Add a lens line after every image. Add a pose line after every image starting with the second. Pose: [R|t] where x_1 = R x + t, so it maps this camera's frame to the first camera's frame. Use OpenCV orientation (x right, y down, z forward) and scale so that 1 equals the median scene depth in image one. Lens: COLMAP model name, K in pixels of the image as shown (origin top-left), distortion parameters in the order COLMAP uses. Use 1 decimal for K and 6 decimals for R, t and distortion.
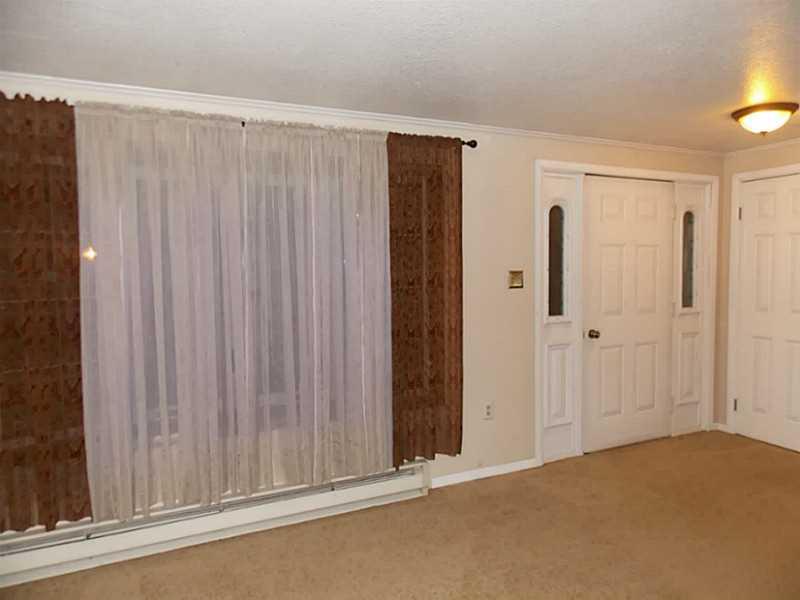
lens RADIAL K [[546.8, 0, 400.0], [0, 546.8, 300.0], [0, 0, 1]] dist [-0.000290, 0.000862]
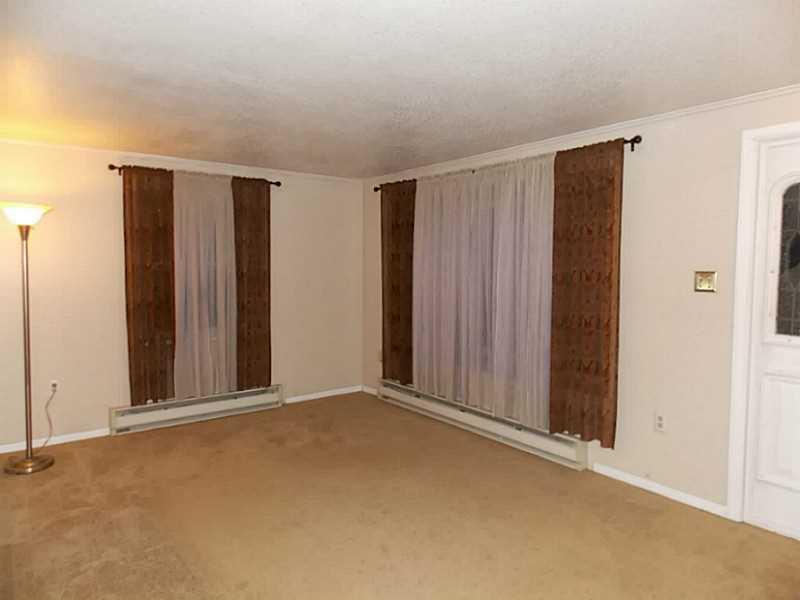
lens RADIAL K [[533.8, 0, 400.0], [0, 533.8, 300.0], [0, 0, 1]] dist [0.007563, 0.002278]
pose [[0.213722, 0.078064, -0.973770, 1.014936], [-0.077729, 0.995001, 0.062706, -0.026201], [0.973797, 0.062288, 0.218722, 0.398601]]
